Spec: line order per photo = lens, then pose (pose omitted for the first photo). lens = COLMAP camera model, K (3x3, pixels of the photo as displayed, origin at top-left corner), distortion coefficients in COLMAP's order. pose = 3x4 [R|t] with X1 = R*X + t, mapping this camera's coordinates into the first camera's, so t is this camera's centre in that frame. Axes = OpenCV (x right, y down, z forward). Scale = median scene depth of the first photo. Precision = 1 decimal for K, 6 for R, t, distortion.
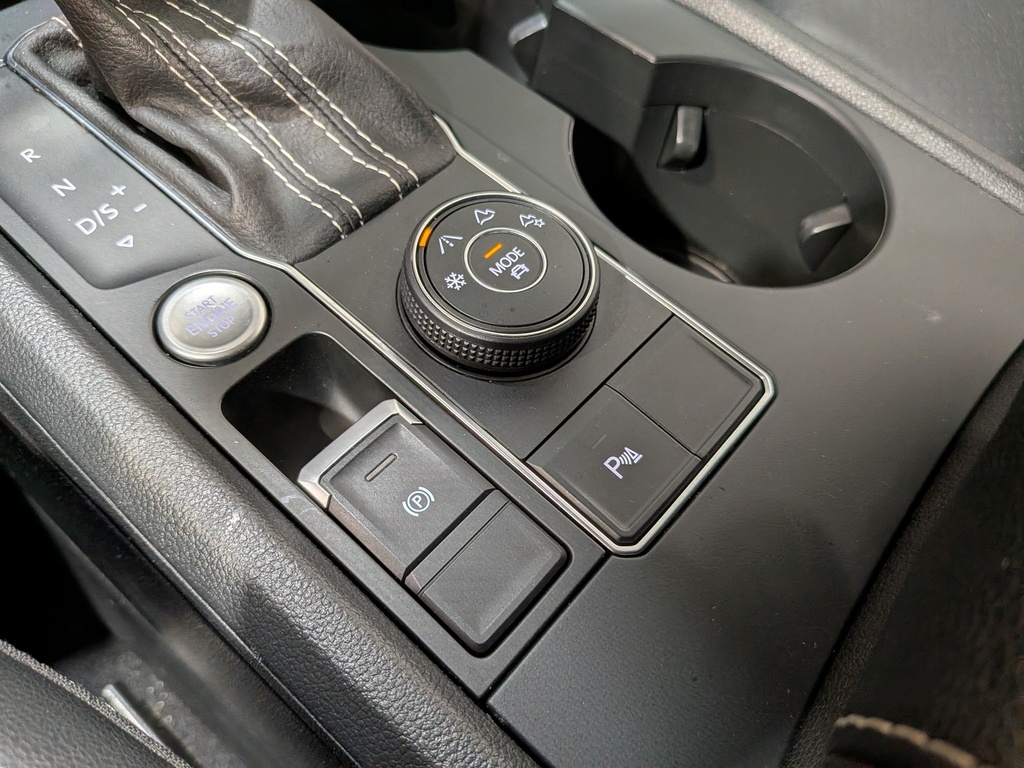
lens RADIAL K [[752.3, 0, 498.3], [0, 752.3, 384.4], [0, 0, 1]] dist [0.051092, -0.105184]
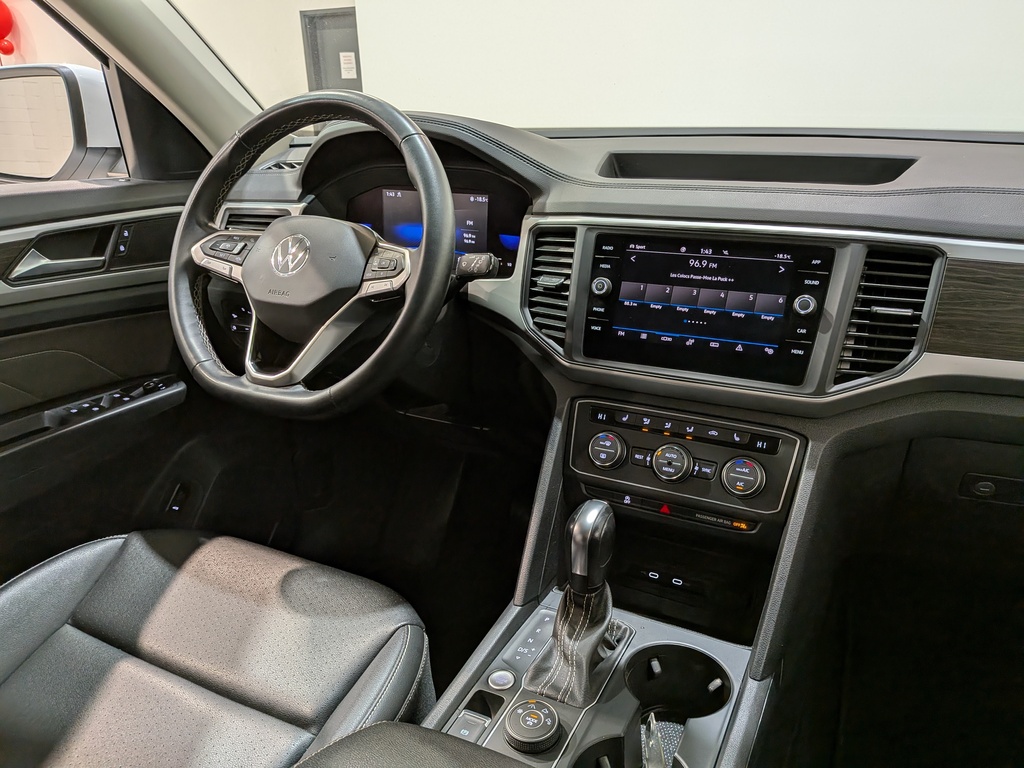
lens RADIAL K [[749.5, 0, 523.0], [0, 749.5, 397.0], [0, 0, 1]] dist [0.100248, -0.198079]
pose [[0.254999, 0.267227, -0.929282, 2.882799], [-0.792188, 0.608809, -0.042308, -0.892423], [0.554449, 0.746955, 0.366940, -1.473979]]
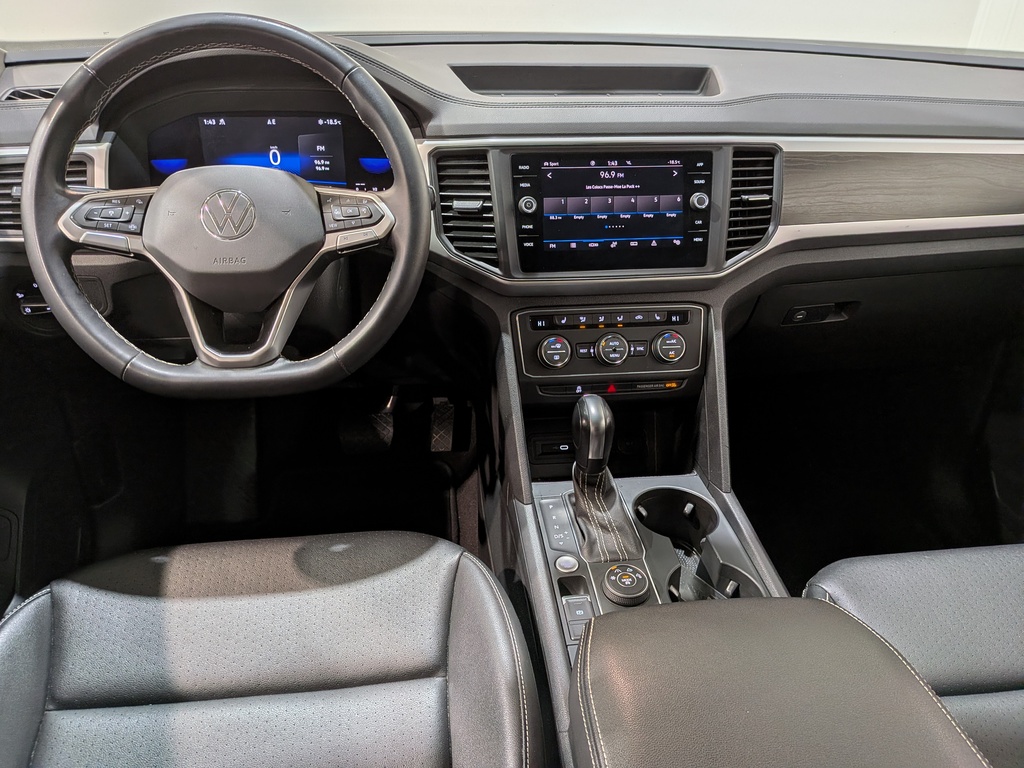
lens RADIAL K [[752.2, 0, 511.1], [0, 752.2, 389.0], [0, 0, 1]] dist [0.099916, -0.195198]
pose [[0.752229, 0.262595, -0.604315, 1.825055], [-0.526917, 0.790410, -0.312427, 0.671619], [0.395615, 0.553440, 0.732935, -3.028524]]
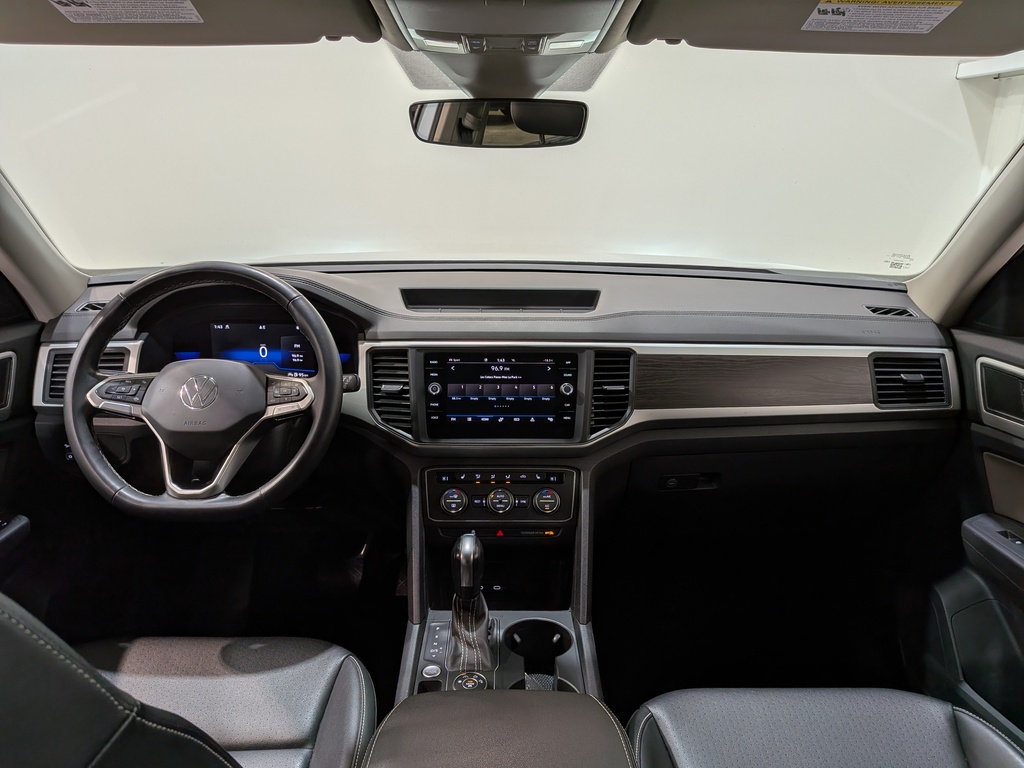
lens RADIAL K [[752.2, 0, 511.1], [0, 752.2, 389.0], [0, 0, 1]] dist [0.099916, -0.195198]
pose [[0.674019, 0.128459, -0.727459, 3.828543], [-0.591477, 0.683805, -0.427276, 0.538037], [0.442553, 0.718268, 0.536878, -3.263809]]
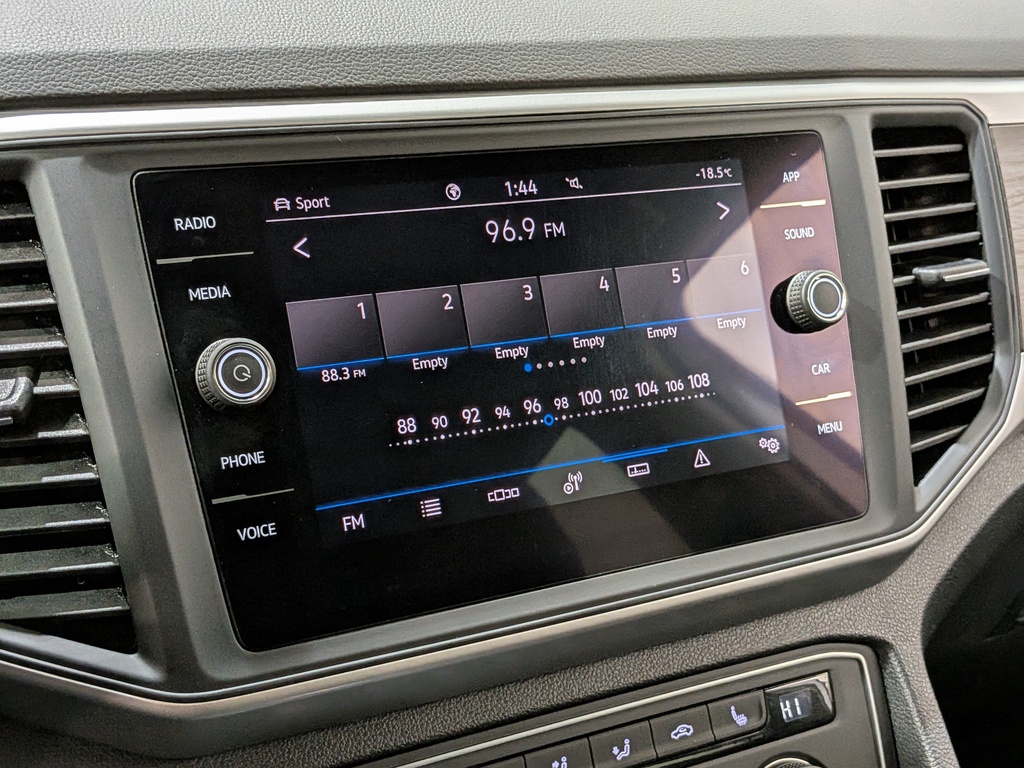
lens RADIAL K [[1476.2, 0, 514.8], [0, 1476.2, 413.7], [0, 0, 1]] dist [0.111075, -0.352886]
pose [[0.944000, 0.054425, -0.325426, -0.219673], [-0.246691, 0.771394, -0.586595, -0.581544], [0.219107, 0.634026, 0.741622, -1.606620]]
